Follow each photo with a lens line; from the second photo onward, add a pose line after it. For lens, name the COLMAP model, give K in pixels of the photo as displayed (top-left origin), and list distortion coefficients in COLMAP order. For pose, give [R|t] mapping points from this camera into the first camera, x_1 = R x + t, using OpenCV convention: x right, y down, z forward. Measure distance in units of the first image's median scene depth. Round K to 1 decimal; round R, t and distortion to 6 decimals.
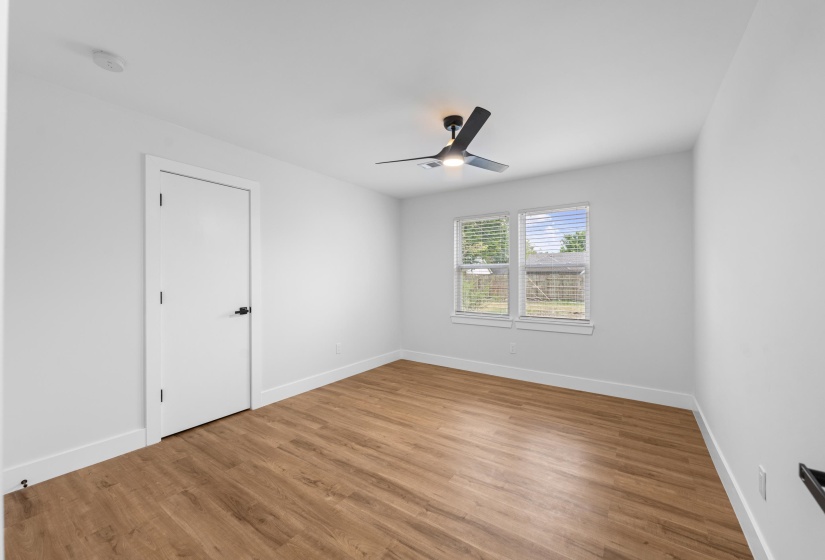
lens RADIAL K [[330.3, 0, 411.5], [0, 330.3, 278.2], [0, 0, 1]] dist [-0.000111, -0.000086]
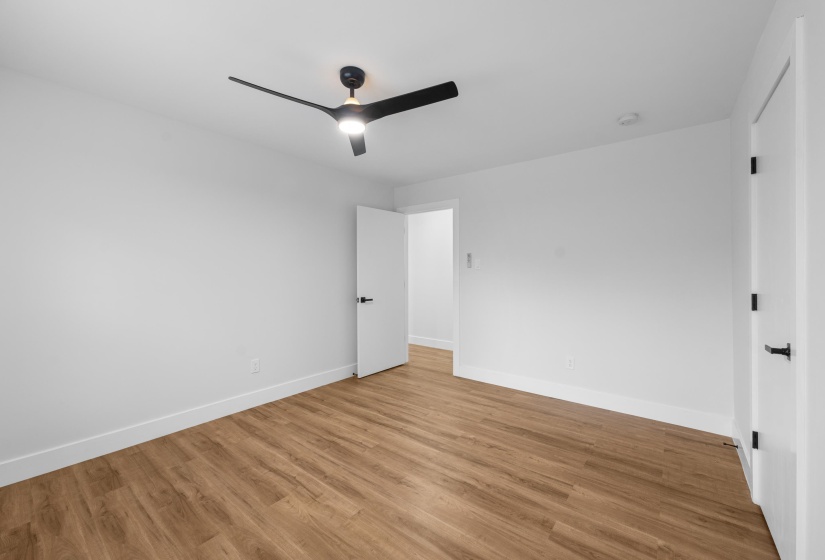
lens RADIAL K [[330.3, 0, 411.5], [0, 330.3, 278.2], [0, 0, 1]] dist [-0.000111, -0.000086]
pose [[-0.997842, -0.003930, 0.065550, -0.074133], [-0.003267, 0.999943, 0.010212, 0.002810], [-0.065587, 0.009976, -0.997797, 2.001625]]
